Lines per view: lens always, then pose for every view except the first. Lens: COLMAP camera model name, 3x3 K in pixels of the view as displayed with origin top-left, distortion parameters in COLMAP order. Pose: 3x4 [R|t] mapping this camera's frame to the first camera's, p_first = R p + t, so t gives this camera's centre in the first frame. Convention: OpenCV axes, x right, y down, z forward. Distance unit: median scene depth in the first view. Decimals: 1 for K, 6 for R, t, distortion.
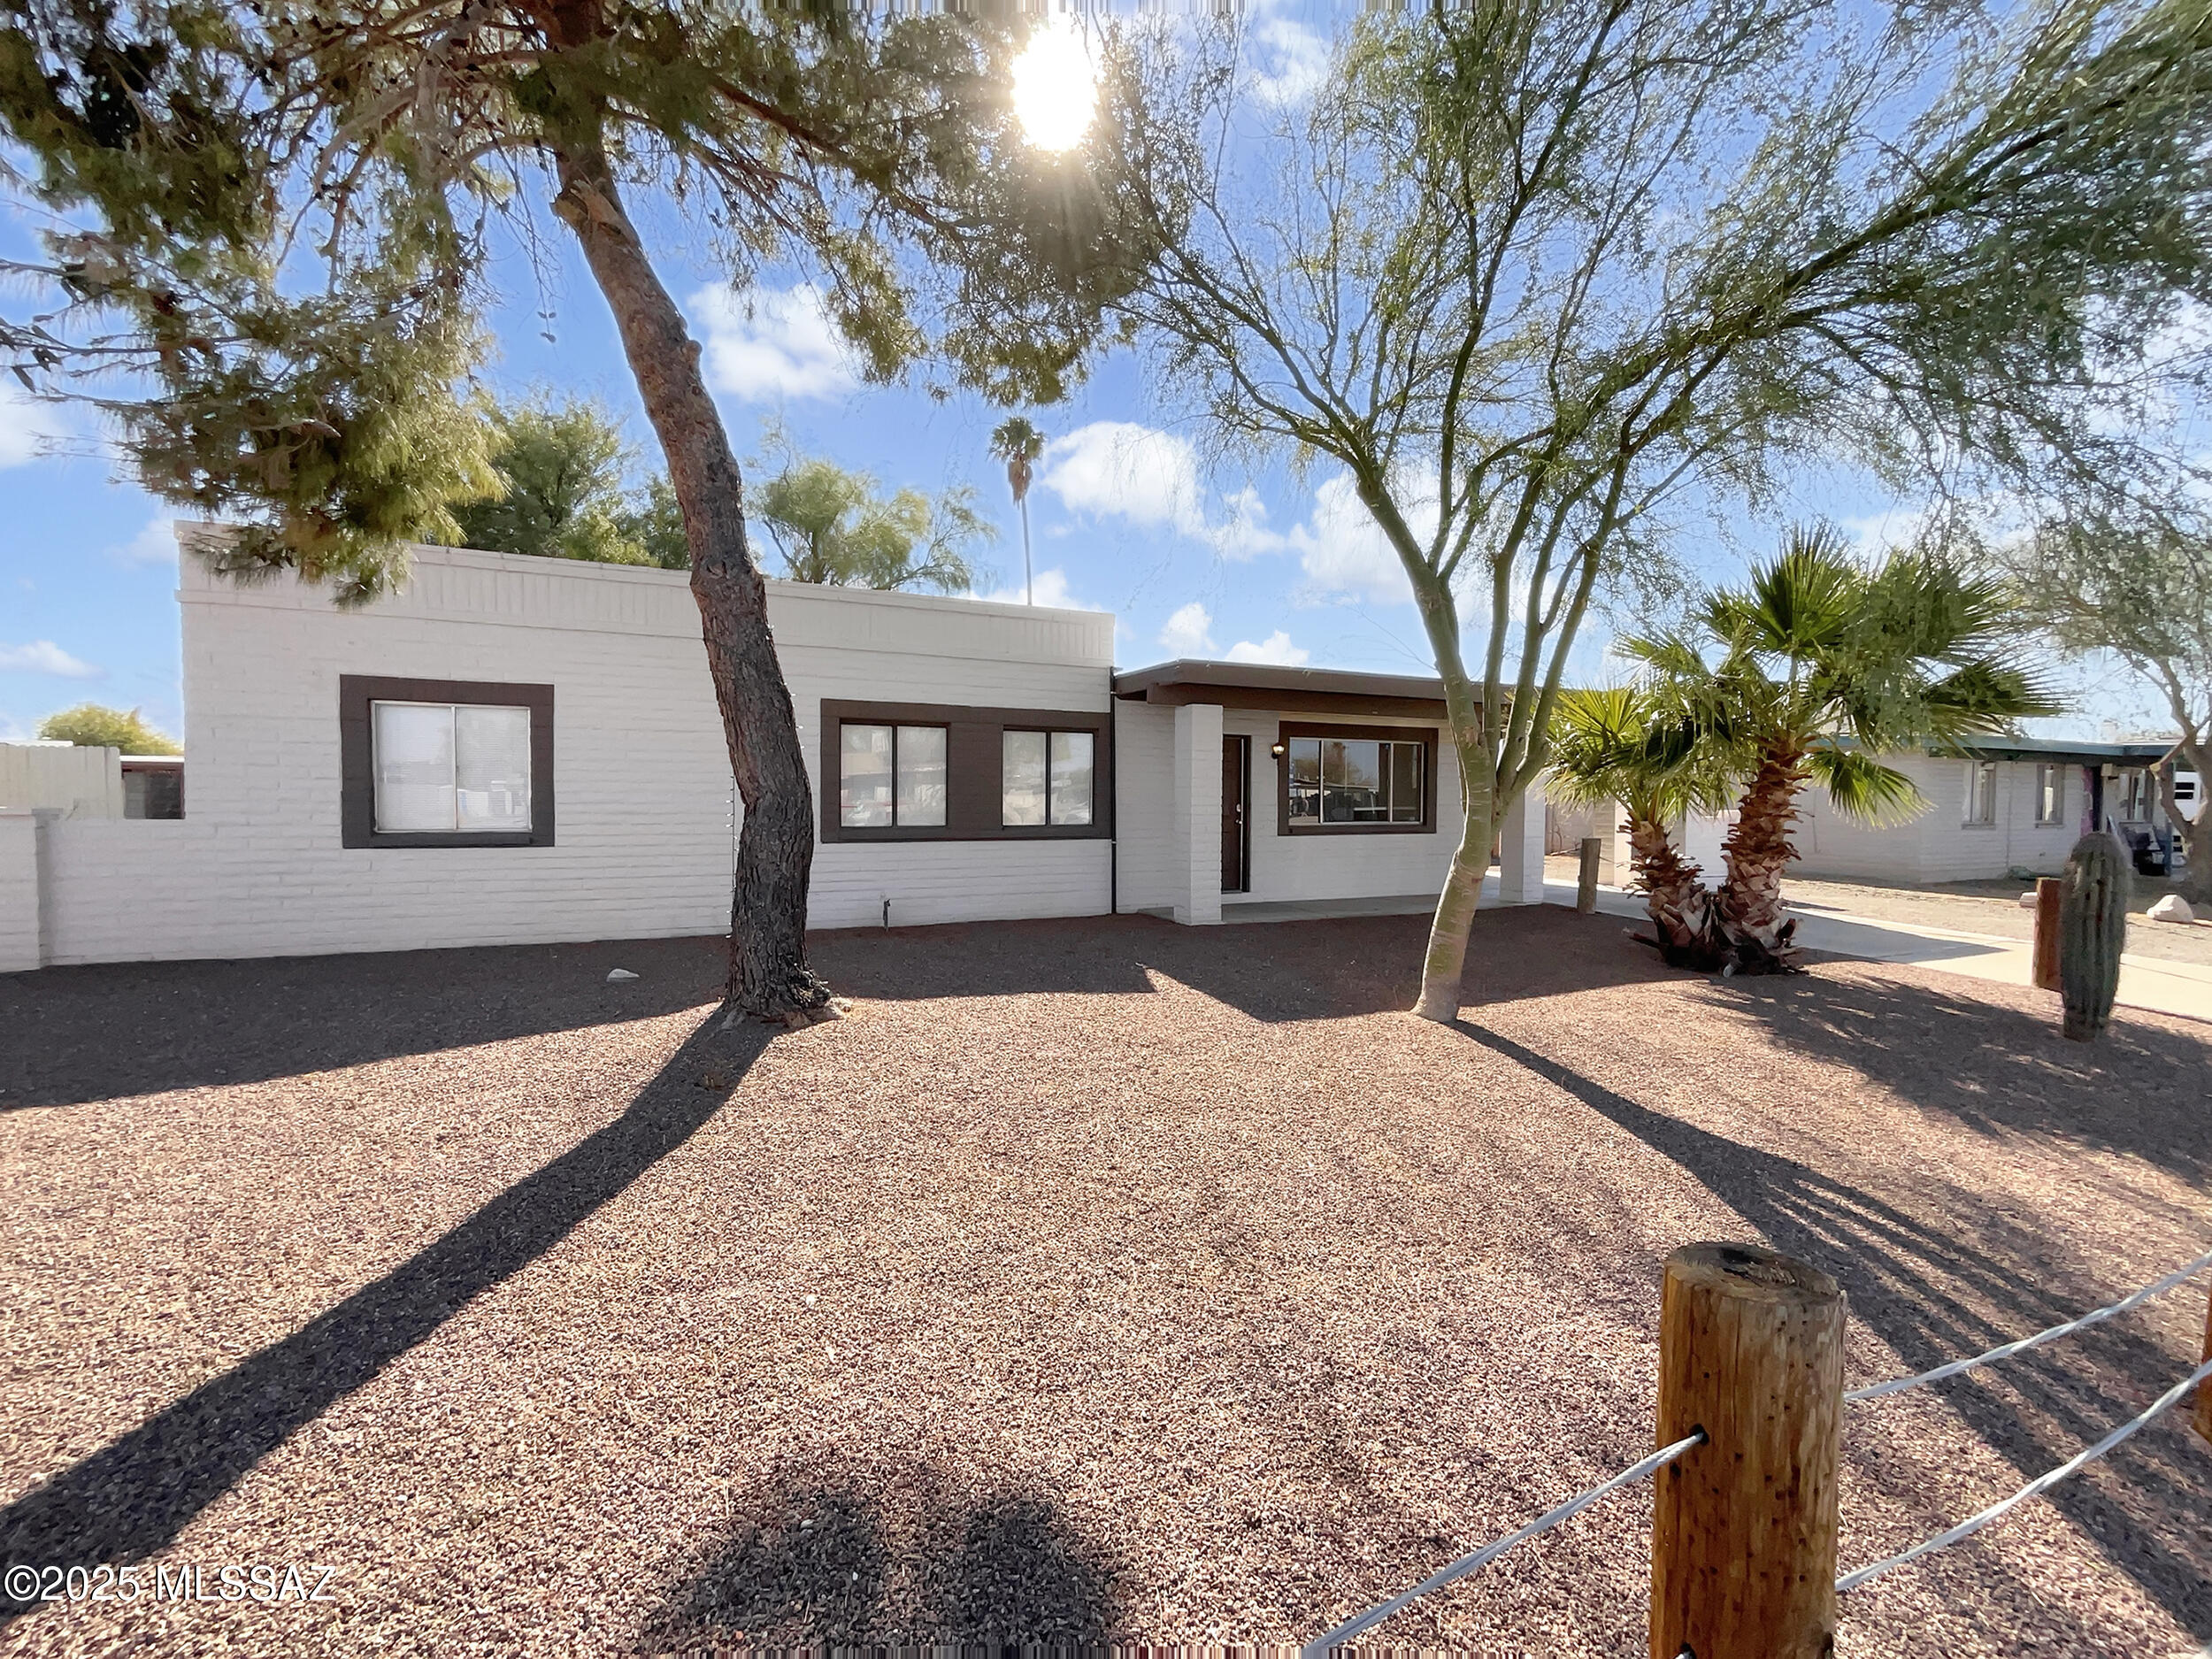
lens RADIAL K [[892.3, 0, 1106.0], [0, 892.3, 829.5], [0, 0, 1]] dist [0.001027, -0.000030]
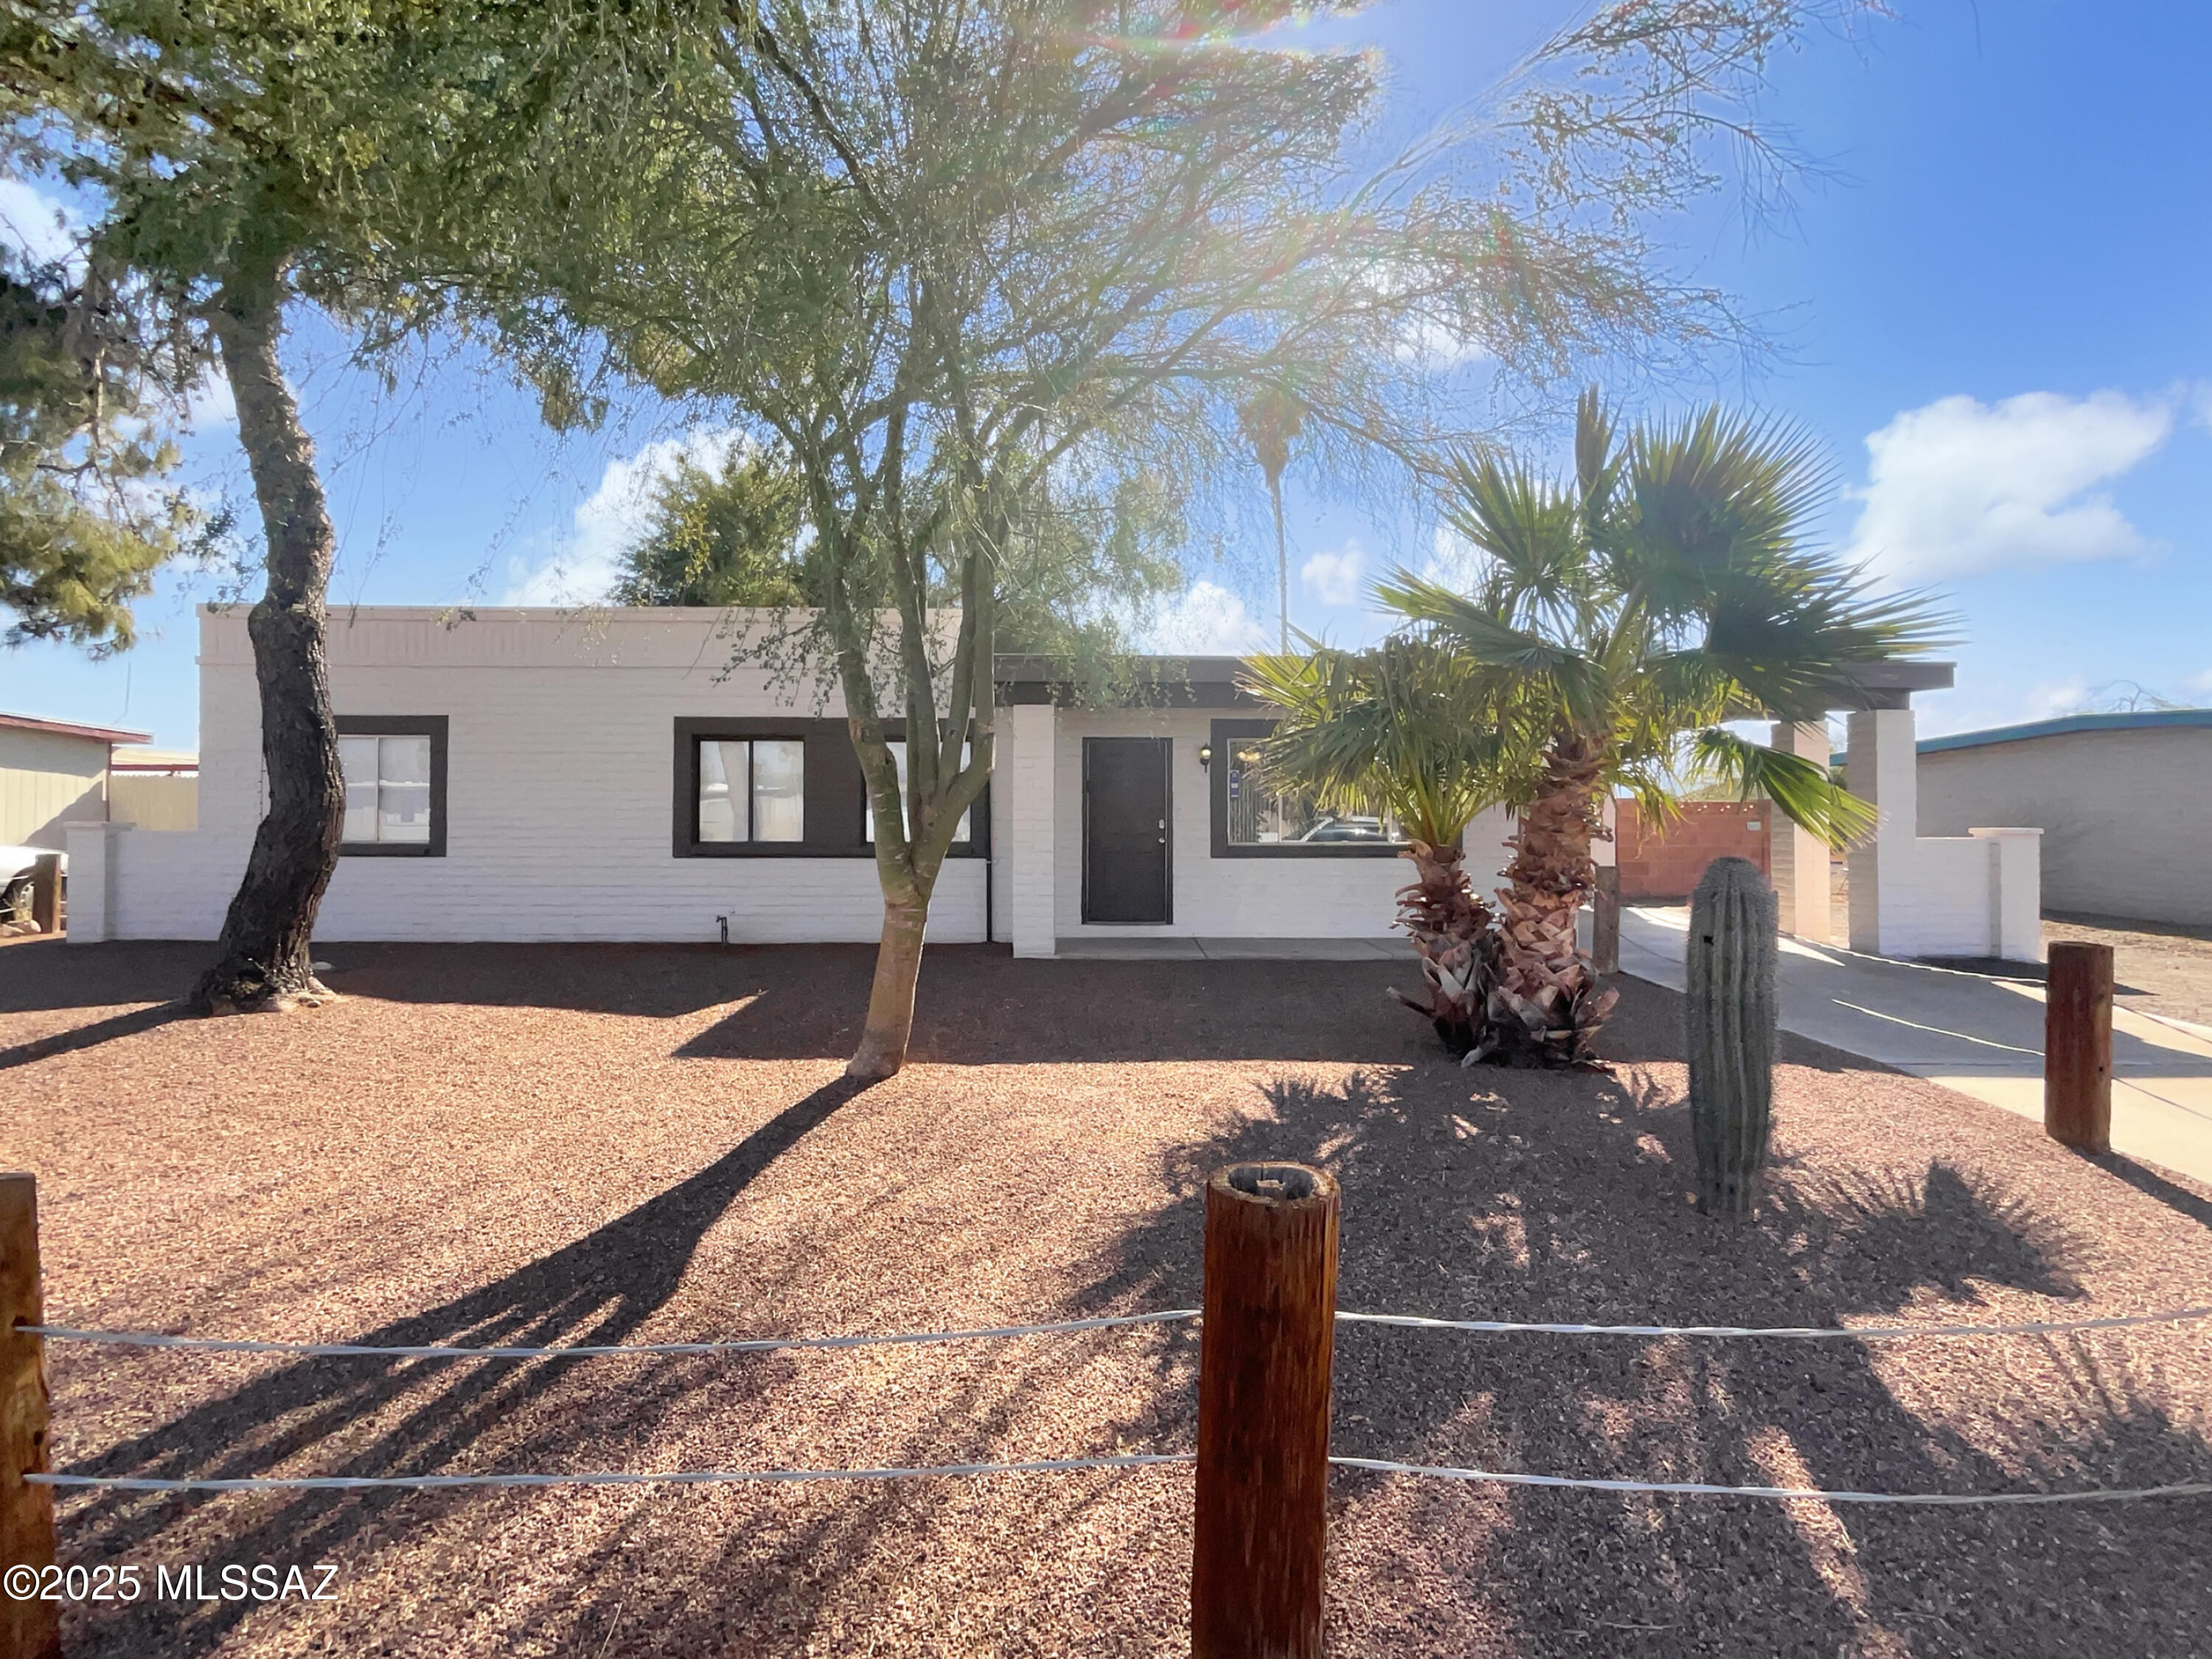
lens RADIAL K [[987.3, 0, 1106.0], [0, 987.3, 829.5], [0, 0, 1]] dist [0.000851, 0.000235]
pose [[0.930004, 0.003204, -0.367536, 0.564052], [-0.009701, 0.999828, -0.015832, -0.003960], [0.367421, 0.018290, 0.929875, 0.128030]]
